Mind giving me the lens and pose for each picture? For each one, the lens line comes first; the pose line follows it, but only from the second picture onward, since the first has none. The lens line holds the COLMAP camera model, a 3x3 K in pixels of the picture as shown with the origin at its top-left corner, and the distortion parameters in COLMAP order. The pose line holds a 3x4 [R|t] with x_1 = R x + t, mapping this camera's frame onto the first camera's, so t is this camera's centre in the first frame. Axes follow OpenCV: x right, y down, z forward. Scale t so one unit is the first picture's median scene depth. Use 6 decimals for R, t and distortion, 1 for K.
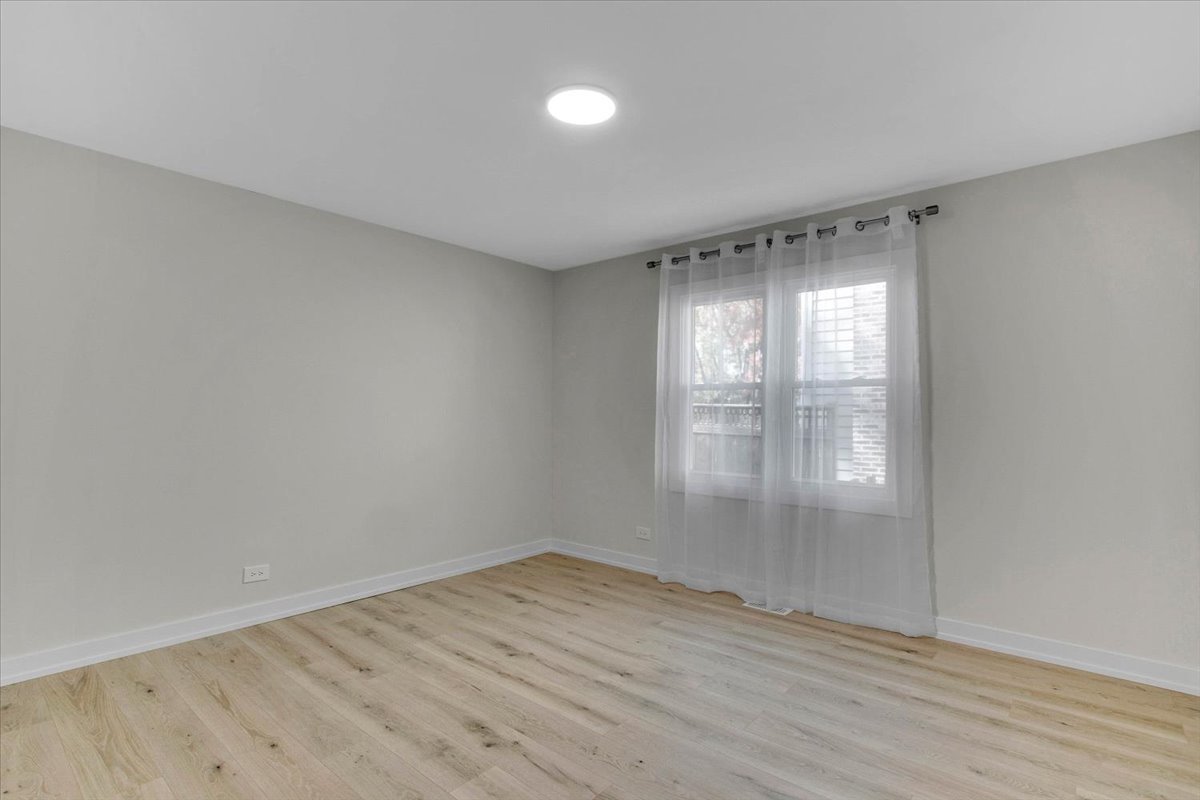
lens RADIAL K [[571.4, 0, 596.5], [0, 571.4, 412.0], [0, 0, 1]] dist [-0.013707, 0.000850]
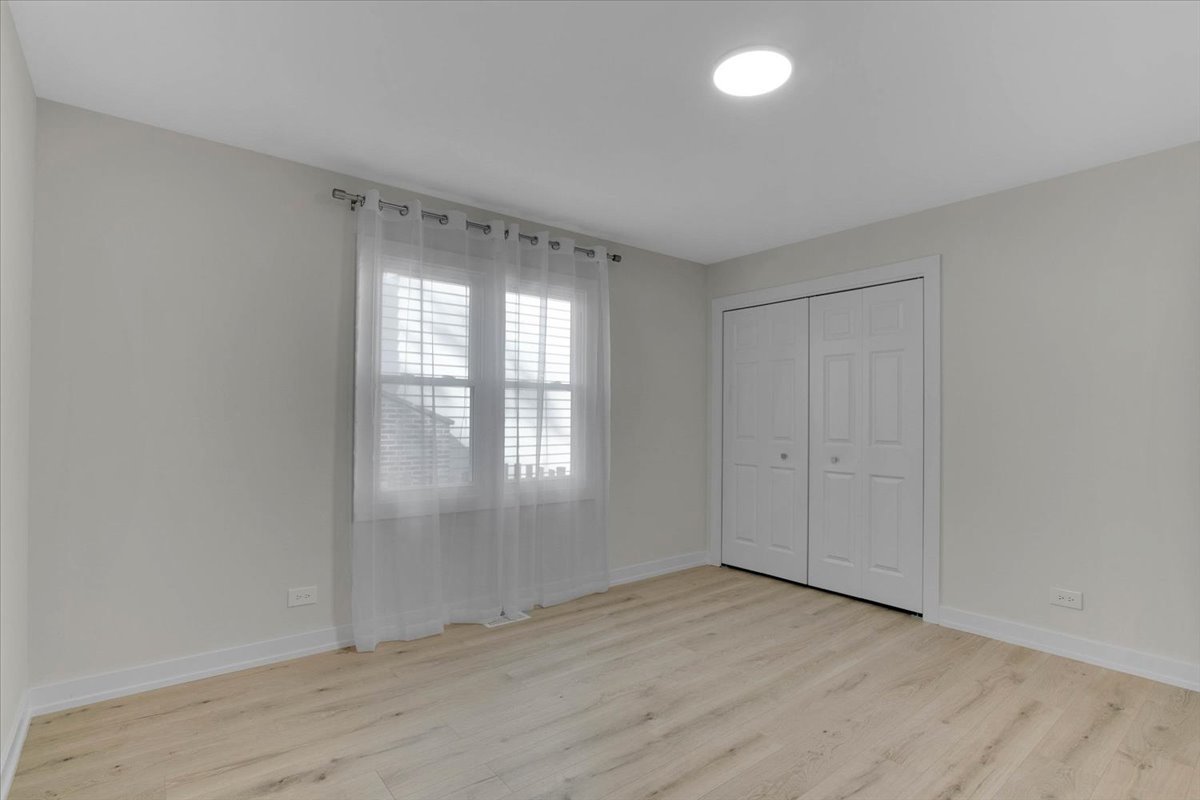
lens RADIAL K [[571.4, 0, 596.5], [0, 571.4, 412.0], [0, 0, 1]] dist [-0.013707, 0.000850]
pose [[0.199129, 0.003800, 0.979966, -0.645984], [-0.009286, 0.999955, -0.001991, -0.000249], [-0.979929, -0.008704, 0.199155, 0.720272]]
